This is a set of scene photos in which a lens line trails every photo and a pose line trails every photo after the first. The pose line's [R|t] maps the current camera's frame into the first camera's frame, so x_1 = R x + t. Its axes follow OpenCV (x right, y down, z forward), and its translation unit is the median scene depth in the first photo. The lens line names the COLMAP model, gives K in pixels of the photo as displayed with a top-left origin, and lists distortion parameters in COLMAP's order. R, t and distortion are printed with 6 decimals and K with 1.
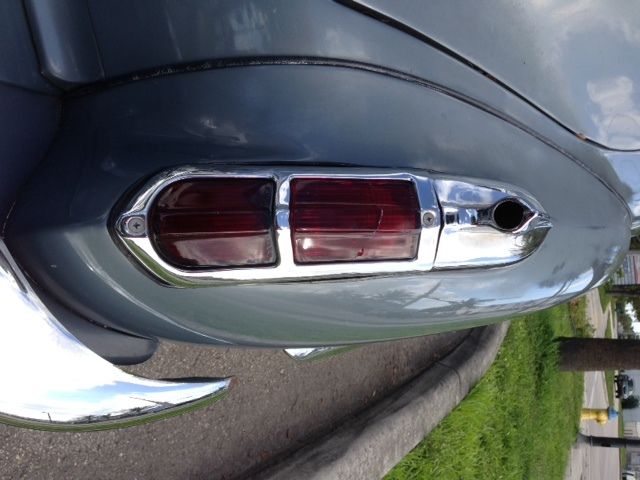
lens RADIAL K [[583.7, 0, 308.0], [0, 583.7, 239.8], [0, 0, 1]] dist [0.002317, -0.002143]
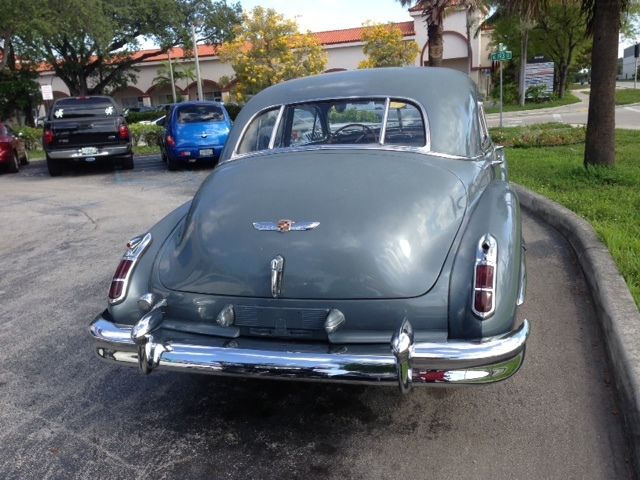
lens RADIAL K [[583.7, 0, 308.0], [0, 583.7, 239.8], [0, 0, 1]] dist [0.002317, -0.002143]
pose [[0.146725, -0.970331, 0.192173, -0.111265], [0.948538, 0.082903, -0.305618, 0.005208], [0.280619, 0.227125, 0.932559, -0.587356]]
